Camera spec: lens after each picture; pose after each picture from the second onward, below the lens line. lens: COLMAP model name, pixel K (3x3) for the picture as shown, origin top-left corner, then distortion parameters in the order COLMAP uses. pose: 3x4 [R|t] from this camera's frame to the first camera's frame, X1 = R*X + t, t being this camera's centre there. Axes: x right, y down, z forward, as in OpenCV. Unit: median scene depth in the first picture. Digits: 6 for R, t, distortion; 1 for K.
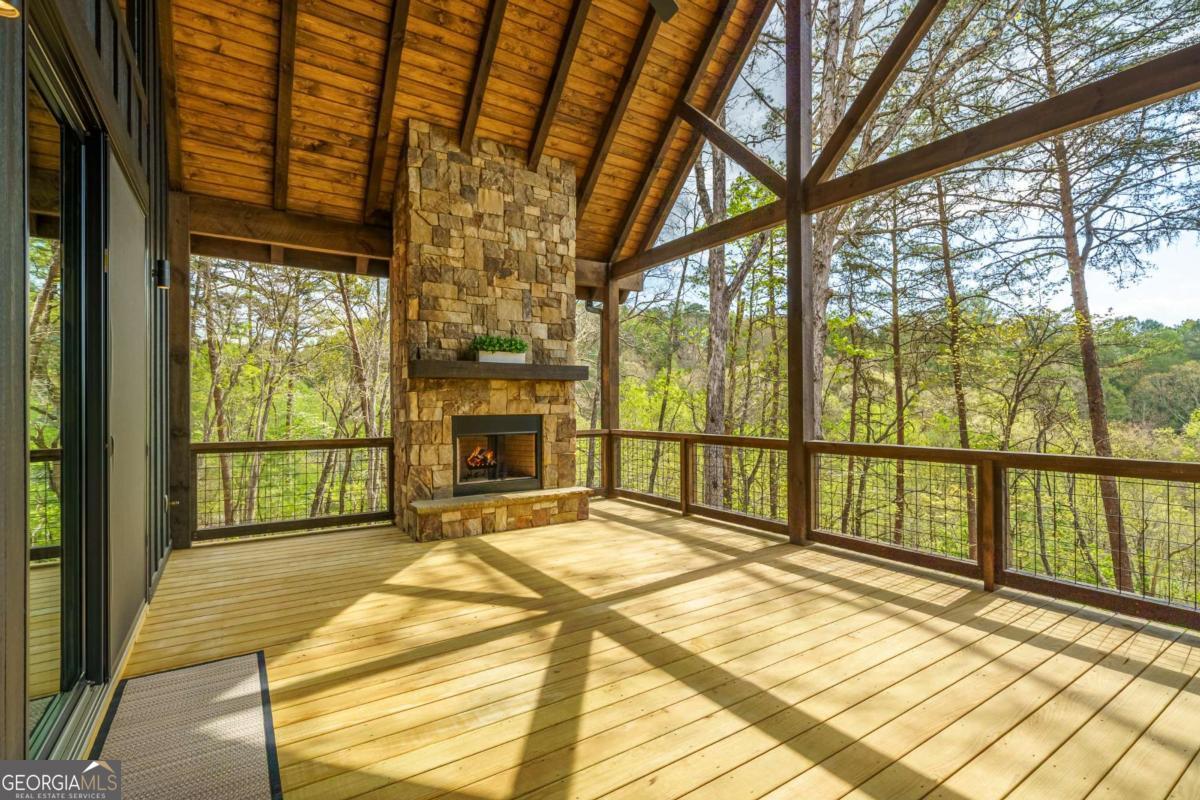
lens RADIAL K [[554.4, 0, 600.0], [0, 554.4, 400.0], [0, 0, 1]] dist [-0.001141, -0.000044]
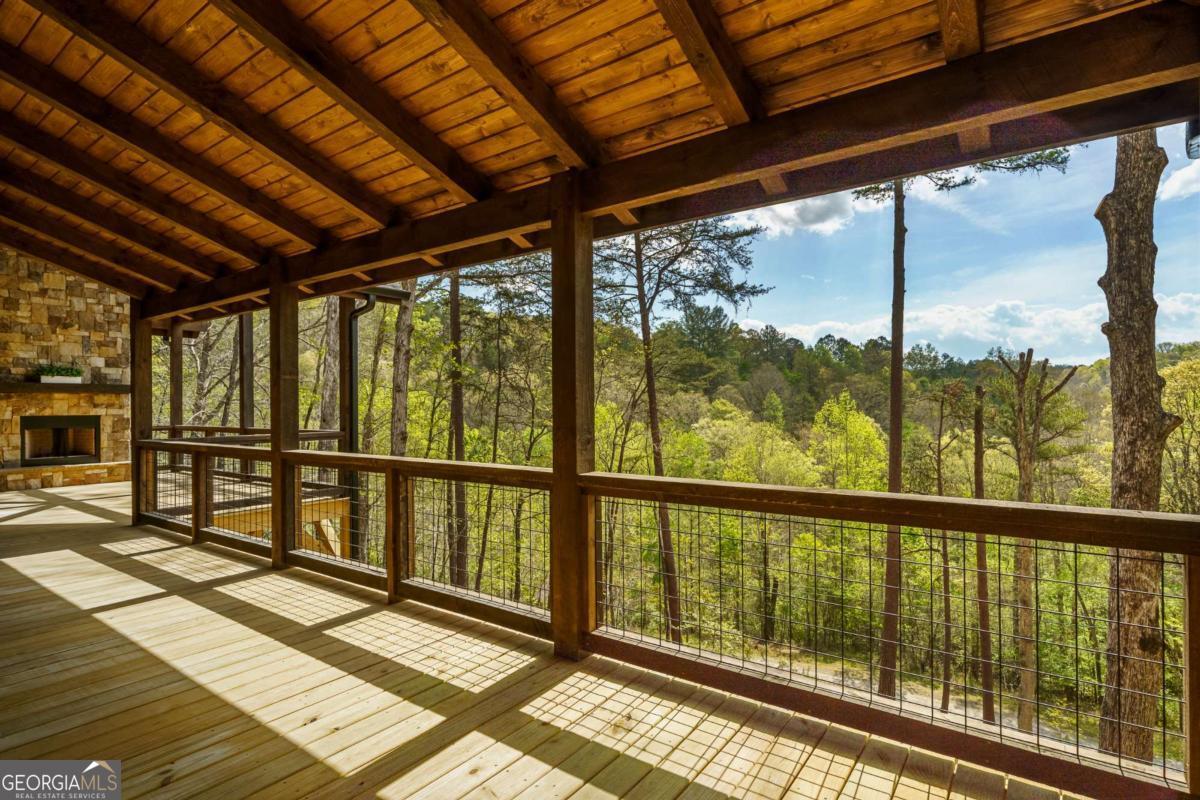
lens RADIAL K [[610.4, 0, 600.0], [0, 610.4, 400.0], [0, 0, 1]] dist [0.001818, 0.000537]
pose [[0.936681, 0.001839, 0.350180, 0.649507], [0.000945, 0.999969, -0.007781, -0.001993], [-0.350184, 0.007619, 0.936650, -1.177707]]
